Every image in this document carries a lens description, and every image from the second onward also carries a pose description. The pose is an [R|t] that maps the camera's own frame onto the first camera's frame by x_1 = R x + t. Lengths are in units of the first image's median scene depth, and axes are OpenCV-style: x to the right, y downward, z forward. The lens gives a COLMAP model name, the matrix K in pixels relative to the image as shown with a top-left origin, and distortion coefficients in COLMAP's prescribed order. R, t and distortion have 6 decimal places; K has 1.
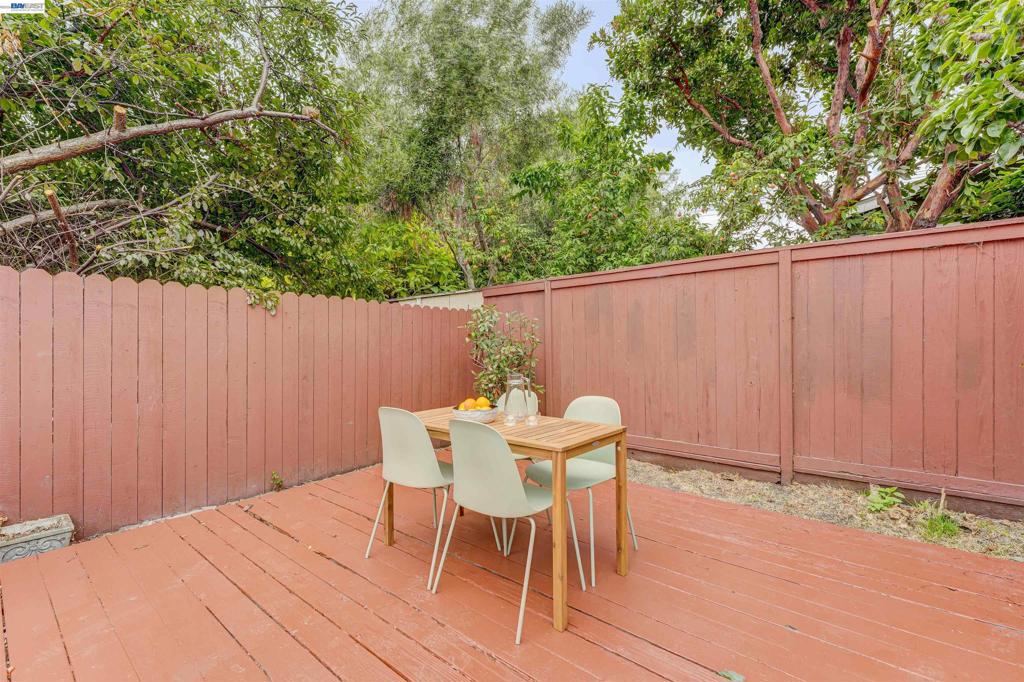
lens RADIAL K [[436.9, 0, 511.5], [0, 436.9, 356.3], [0, 0, 1]] dist [0.000035, -0.000049]
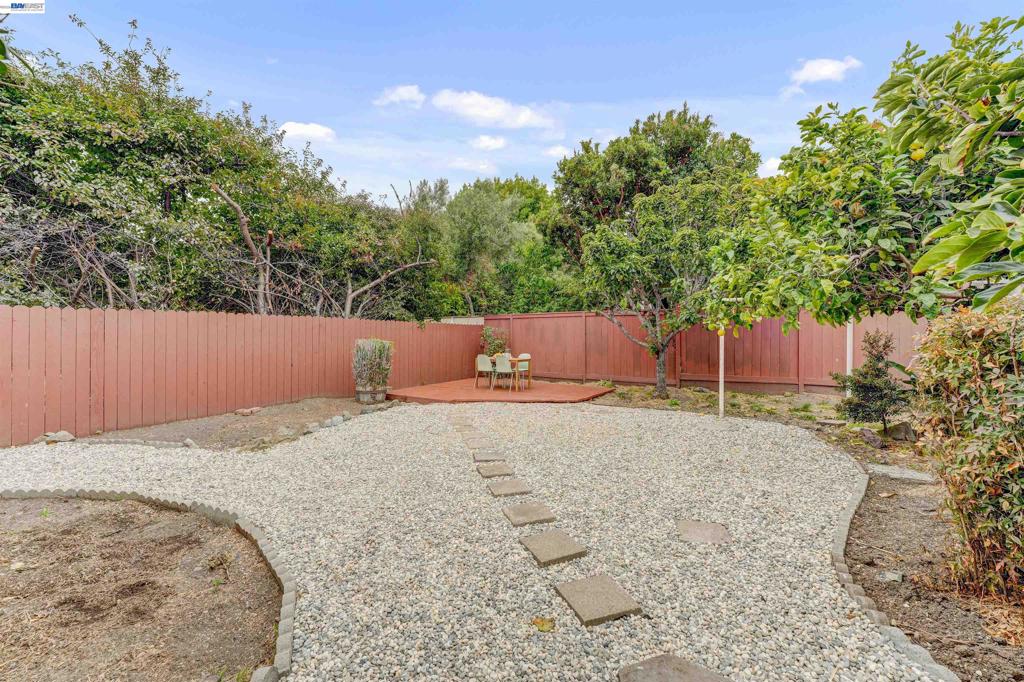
lens RADIAL K [[416.2, 0, 512.0], [0, 416.2, 341.0], [0, 0, 1]] dist [-0.000333, -0.000050]
pose [[0.994825, 0.001023, 0.101602, -0.180863], [-0.000983, 0.999999, -0.000446, -0.019350], [-0.101602, 0.000344, 0.994825, -1.608561]]
